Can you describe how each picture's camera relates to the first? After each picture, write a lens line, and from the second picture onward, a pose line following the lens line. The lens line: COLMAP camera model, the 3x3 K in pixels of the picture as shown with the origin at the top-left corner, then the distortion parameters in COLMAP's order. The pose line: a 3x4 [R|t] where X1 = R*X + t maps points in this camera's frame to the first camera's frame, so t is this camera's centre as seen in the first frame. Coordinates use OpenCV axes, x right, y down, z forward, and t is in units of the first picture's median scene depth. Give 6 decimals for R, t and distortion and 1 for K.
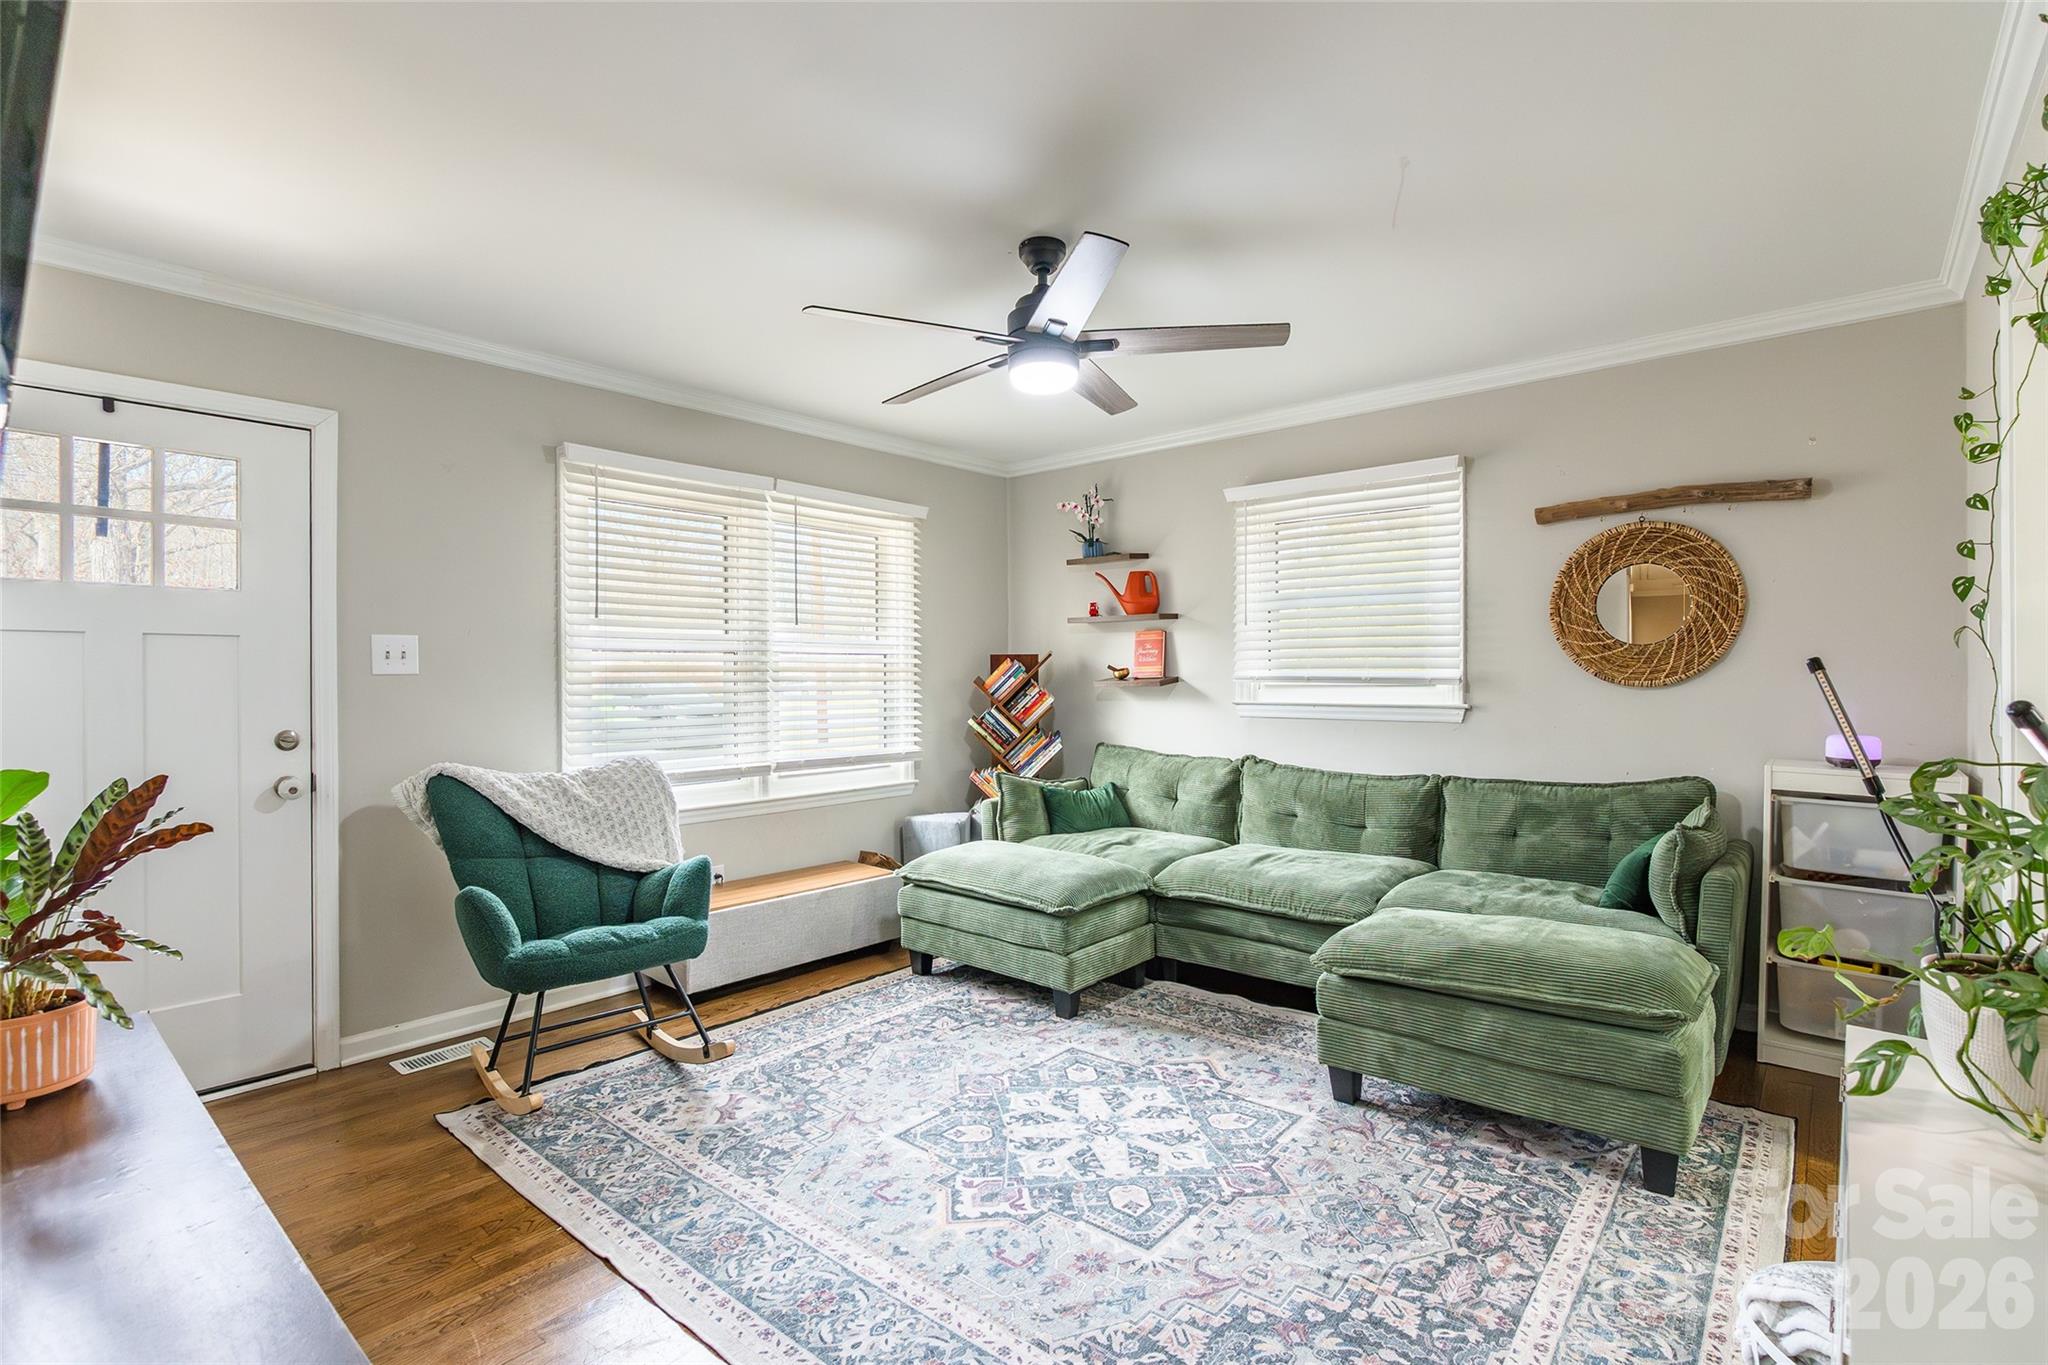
lens RADIAL K [[953.7, 0, 1058.7], [0, 953.7, 674.6], [0, 0, 1]] dist [-0.002086, -0.000298]
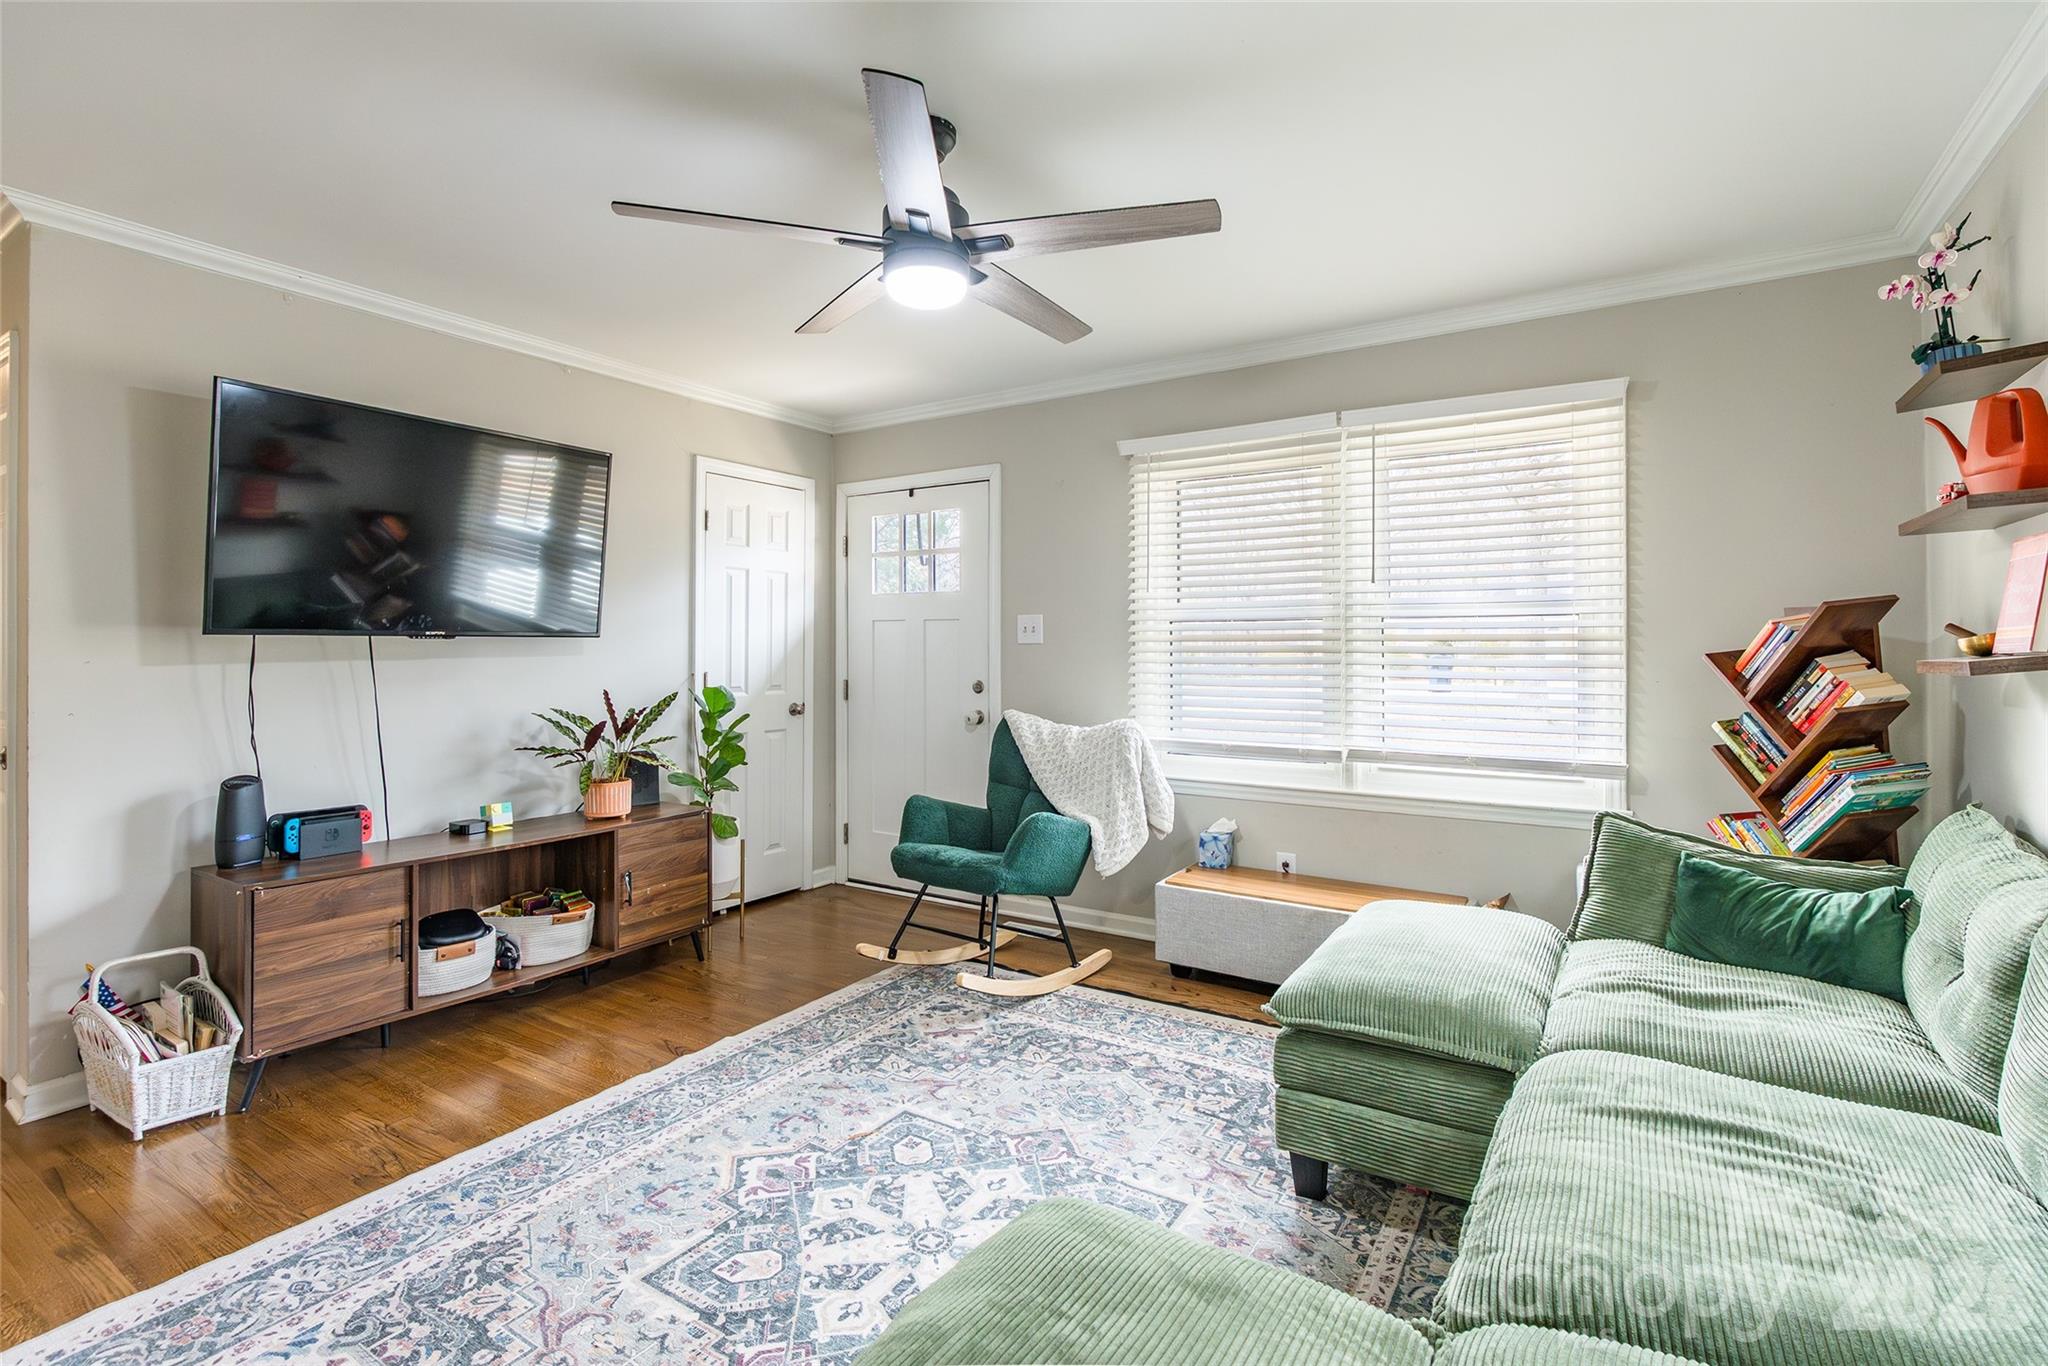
lens RADIAL K [[964.3, 0, 1017.3], [0, 964.3, 642.1], [0, 0, 1]] dist [-0.017539, 0.000026]
pose [[0.110988, -0.001925, -0.993820, 0.795808], [-0.002015, 0.999996, -0.002162, 0.000886], [0.993820, 0.002242, 0.110983, 0.964434]]
